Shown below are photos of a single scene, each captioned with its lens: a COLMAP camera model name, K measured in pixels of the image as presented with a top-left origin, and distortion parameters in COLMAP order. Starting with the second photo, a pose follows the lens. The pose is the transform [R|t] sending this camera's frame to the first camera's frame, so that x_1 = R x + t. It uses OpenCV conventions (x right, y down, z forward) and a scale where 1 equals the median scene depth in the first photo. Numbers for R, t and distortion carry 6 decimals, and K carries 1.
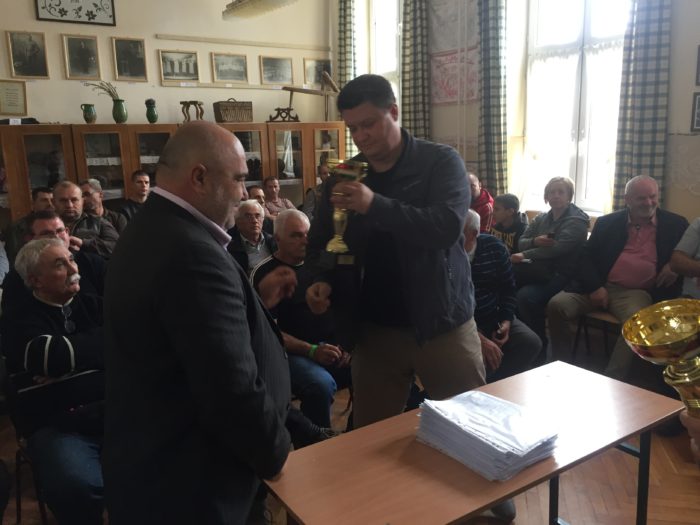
lens RADIAL K [[599.8, 0, 351.3], [0, 599.8, 263.7], [0, 0, 1]] dist [0.072061, -0.101841]
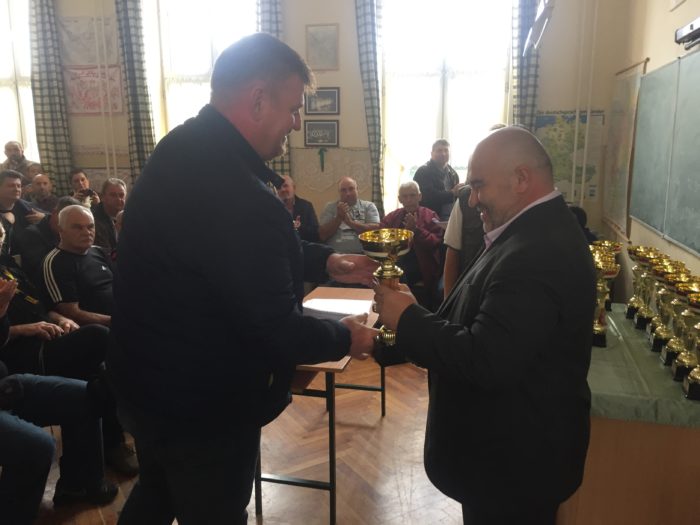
lens RADIAL K [[599.8, 0, 352.6], [0, 599.8, 258.1], [0, 0, 1]] dist [0.072061, -0.101841]
pose [[0.736987, -0.100223, 0.668435, -0.242692], [0.121298, 0.992502, 0.015074, 0.028115], [-0.664934, 0.069970, 0.743618, -0.090699]]
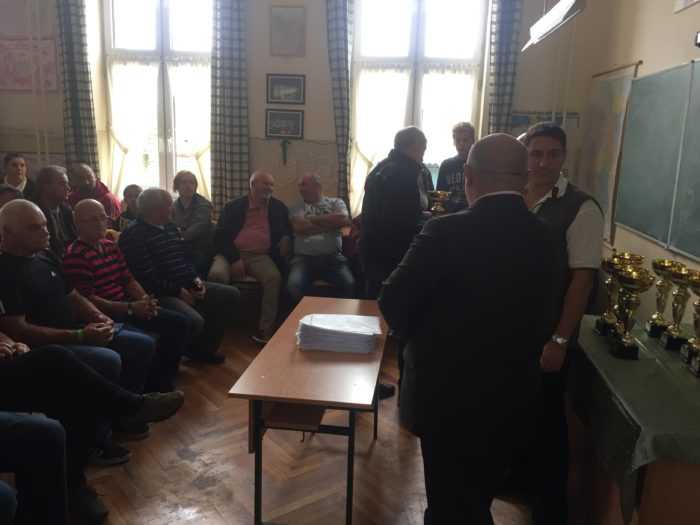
lens RADIAL K [[599.8, 0, 353.2], [0, 599.8, 259.1], [0, 0, 1]] dist [0.072061, -0.101841]
pose [[0.651177, -0.099673, 0.752352, -0.243256], [0.102637, 0.993797, 0.042825, 0.009890], [-0.751954, 0.049332, 0.657367, -0.008485]]
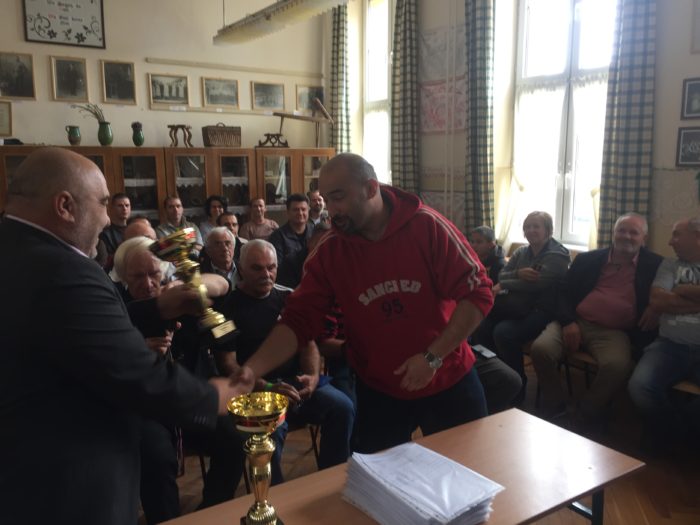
lens RADIAL K [[599.8, 0, 350.4], [0, 599.8, 265.4], [0, 0, 1]] dist [0.072061, -0.101841]
pose [[0.999679, 0.022779, -0.011106, 0.035524], [-0.023178, 0.999036, -0.037278, -0.007352], [0.010246, 0.037523, 0.999243, 0.017749]]
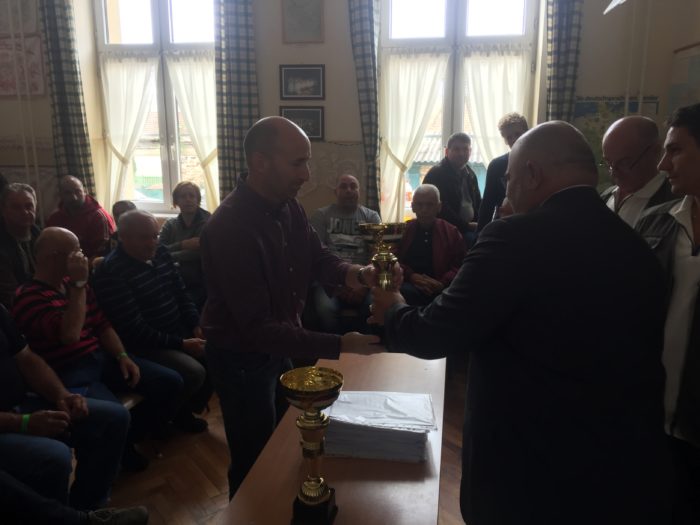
lens RADIAL K [[599.8, 0, 354.3], [0, 599.8, 261.4], [0, 0, 1]] dist [0.072061, -0.101841]
pose [[0.684683, -0.118979, 0.719064, -0.138748], [0.129119, 0.990781, 0.040994, -0.011303], [-0.717313, 0.064777, 0.693733, 0.082085]]
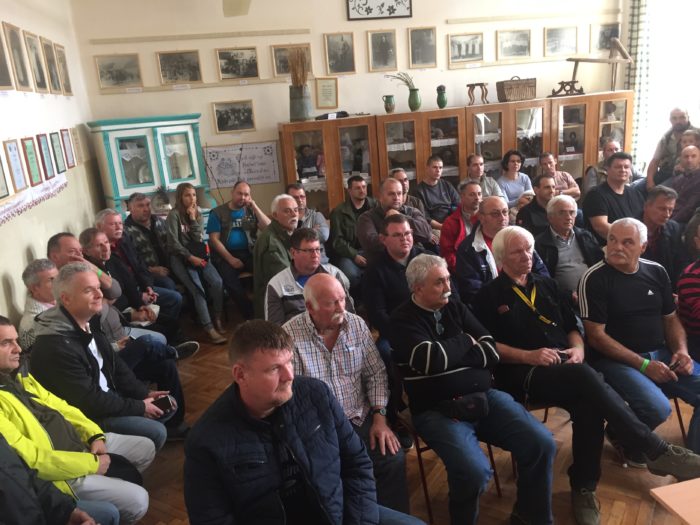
lens RADIAL K [[599.8, 0, 352.3], [0, 599.8, 261.2], [0, 0, 1]] dist [0.072061, -0.101841]
pose [[0.932076, 0.049169, -0.358912, -0.080548], [-0.020058, 0.996231, 0.084388, -0.049125], [0.361708, -0.071457, 0.929549, -0.068532]]
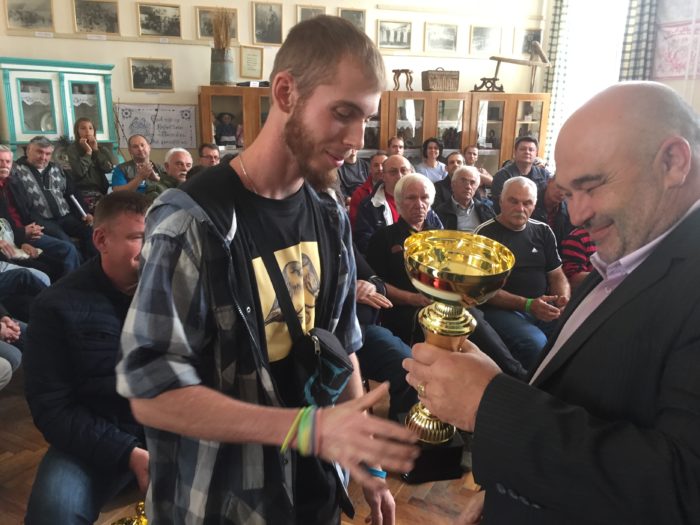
lens RADIAL K [[599.8, 0, 351.9], [0, 599.8, 264.5], [0, 0, 1]] dist [0.072061, -0.101841]
pose [[0.959942, 0.110118, -0.257654, -0.043635], [-0.097537, 0.993351, 0.061152, 0.013152], [0.262675, -0.033572, 0.964300, -0.049527]]
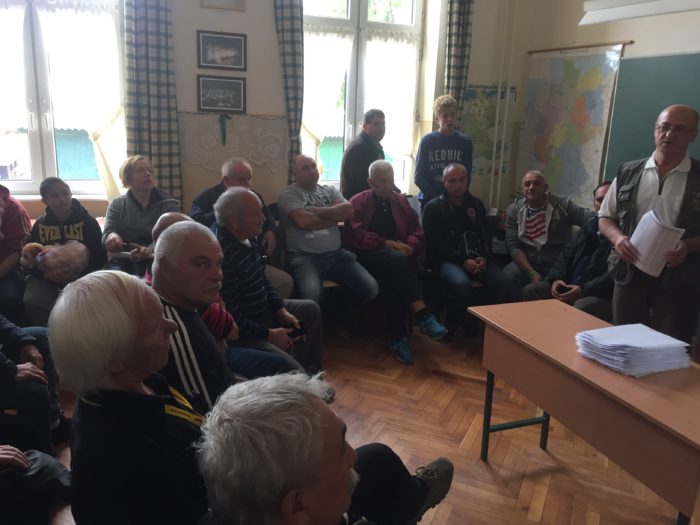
lens RADIAL K [[599.8, 0, 344.1], [0, 599.8, 261.8], [0, 0, 1]] dist [0.072061, -0.101841]
pose [[0.225394, -0.198520, 0.953828, -0.323445], [0.158236, 0.973480, 0.165218, -0.064793], [-0.961332, 0.113691, 0.250830, 0.357024]]
